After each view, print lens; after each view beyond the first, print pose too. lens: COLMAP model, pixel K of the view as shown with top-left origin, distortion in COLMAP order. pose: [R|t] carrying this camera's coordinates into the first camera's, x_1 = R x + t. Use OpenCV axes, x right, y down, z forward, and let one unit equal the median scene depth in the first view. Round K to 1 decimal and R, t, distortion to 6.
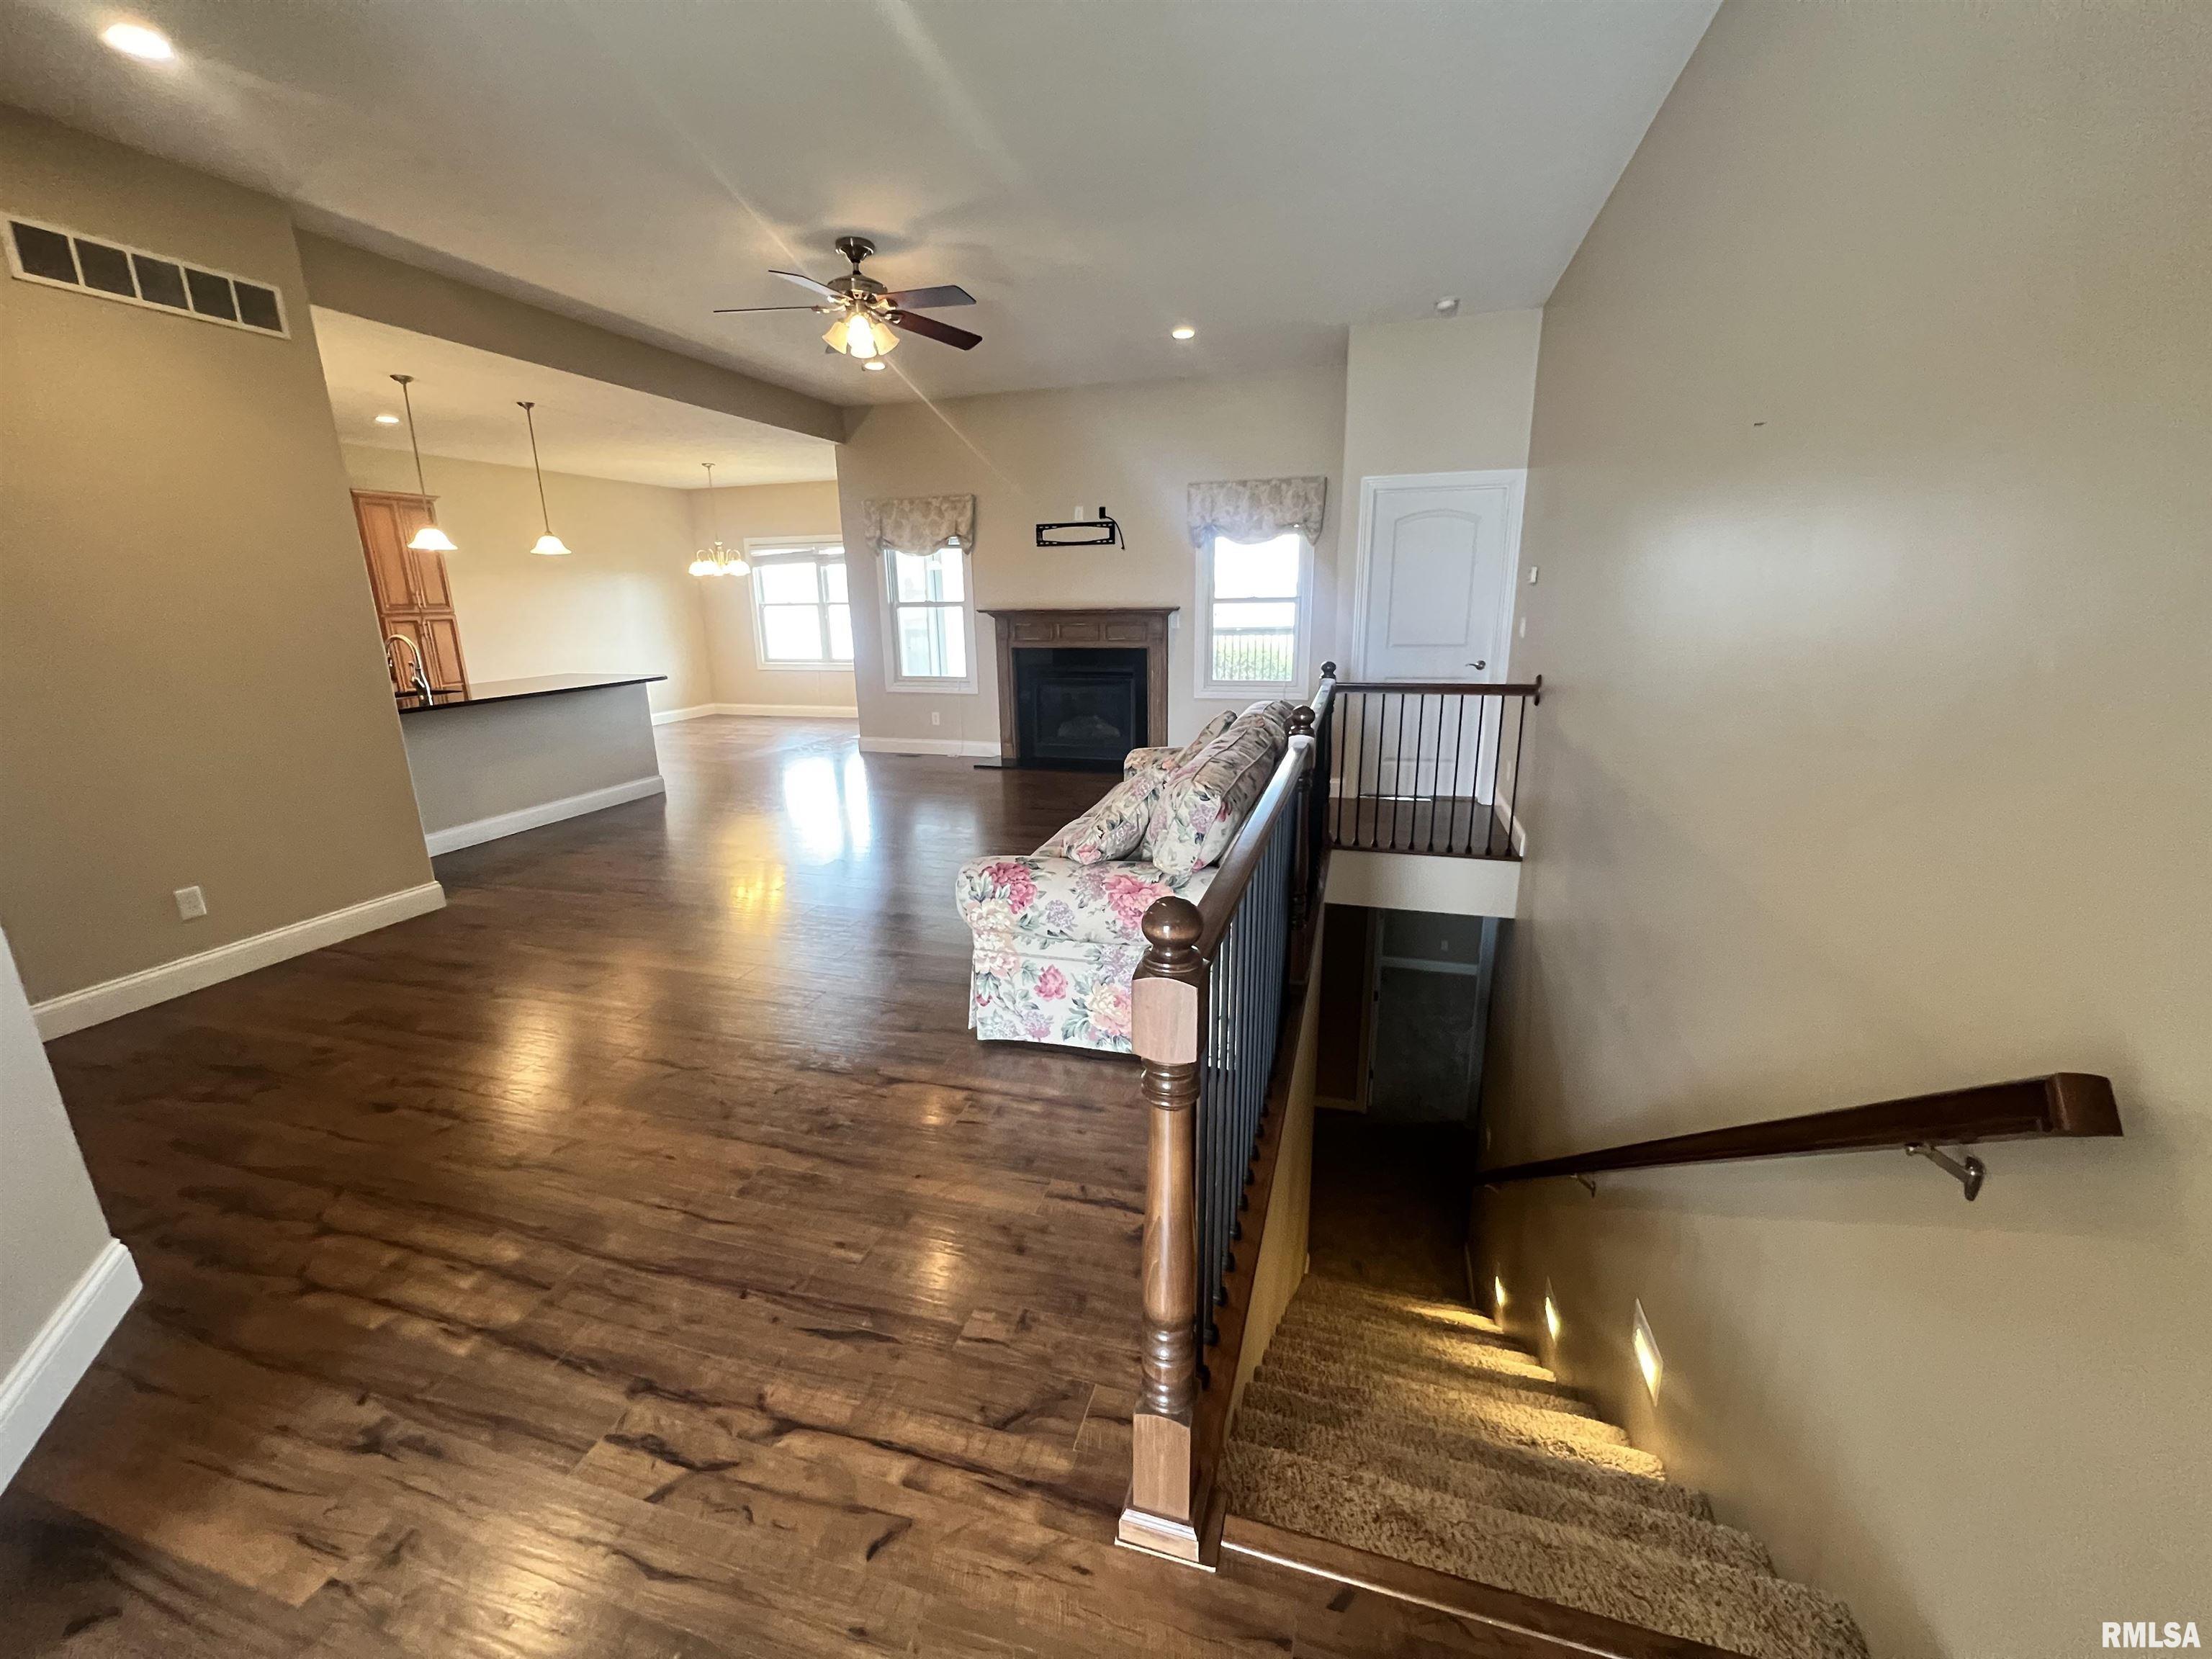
lens RADIAL K [[887.6, 0, 1098.3], [0, 887.6, 824.6], [0, 0, 1]] dist [-0.007320, -0.000232]
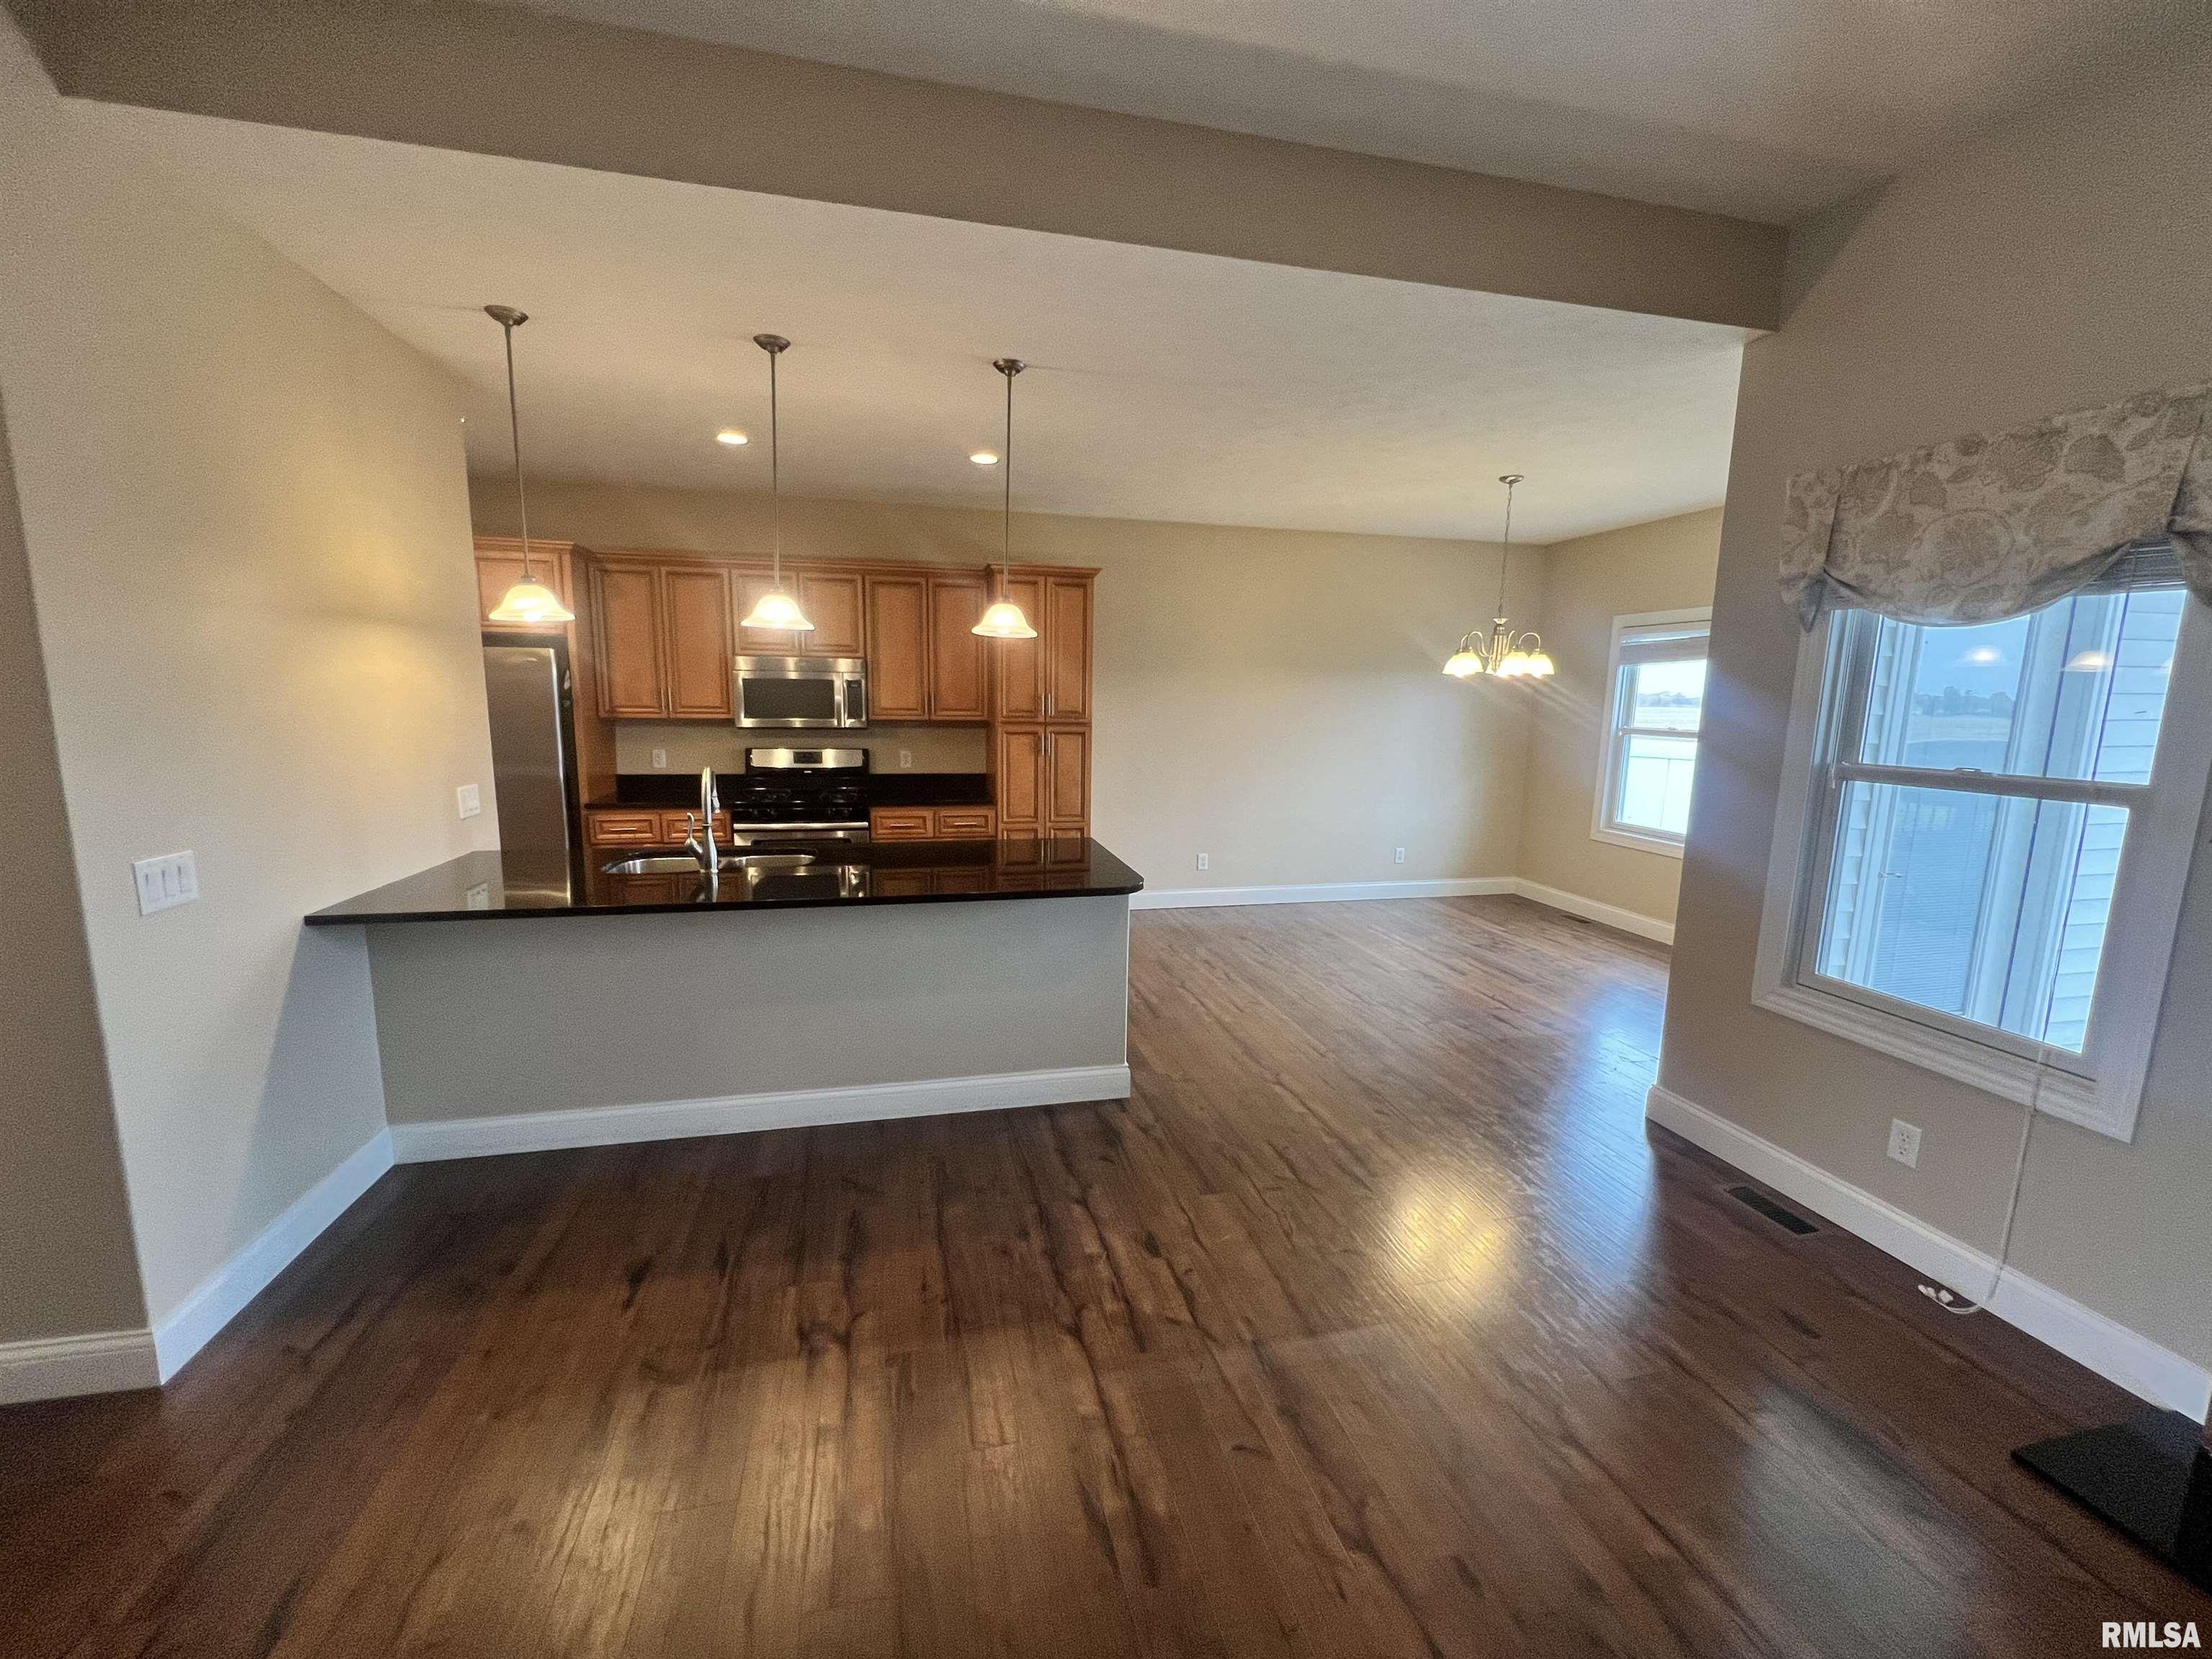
lens RADIAL K [[882.2, 0, 1105.4], [0, 882.2, 827.5], [0, 0, 1]] dist [-0.002472, 0.000532]
pose [[0.511545, 0.153432, -0.845447, -0.088174], [-0.240638, 0.970137, 0.030460, -0.175715], [0.824873, 0.187865, 0.533190, 0.615976]]
